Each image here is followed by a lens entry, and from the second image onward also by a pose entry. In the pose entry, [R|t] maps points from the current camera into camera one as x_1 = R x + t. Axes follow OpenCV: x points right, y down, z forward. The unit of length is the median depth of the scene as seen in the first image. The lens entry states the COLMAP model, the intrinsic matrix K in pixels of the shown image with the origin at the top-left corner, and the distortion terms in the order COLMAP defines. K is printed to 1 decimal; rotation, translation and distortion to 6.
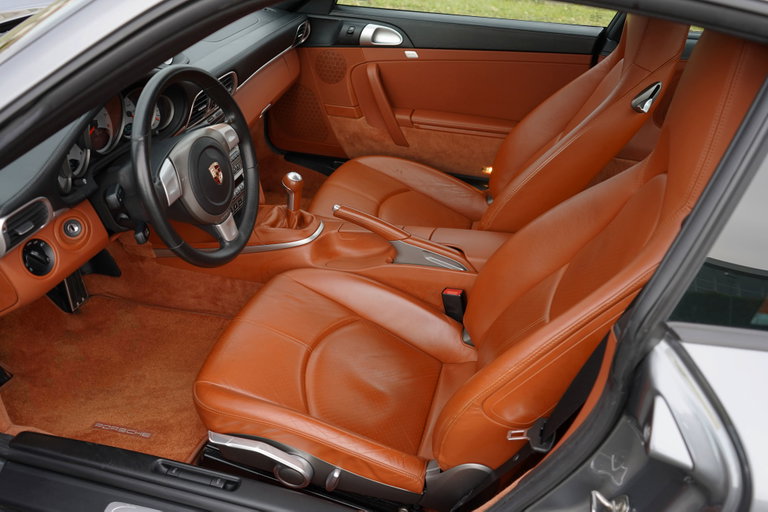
lens RADIAL K [[680.4, 0, 384.0], [0, 680.4, 256.0], [0, 0, 1]] dist [-0.003574, -0.002285]
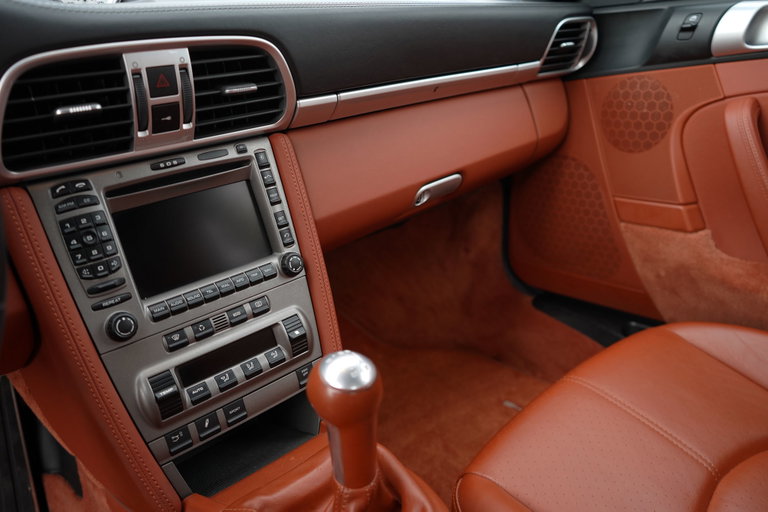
lens RADIAL K [[623.6, 0, 384.0], [0, 623.6, 256.0], [0, 0, 1]] dist [-0.002168, 0.008513]
pose [[0.841516, 0.085647, -0.533400, 0.009706], [-0.191157, 0.970683, -0.145717, -0.099241], [0.505282, 0.224586, 0.833217, 0.611996]]
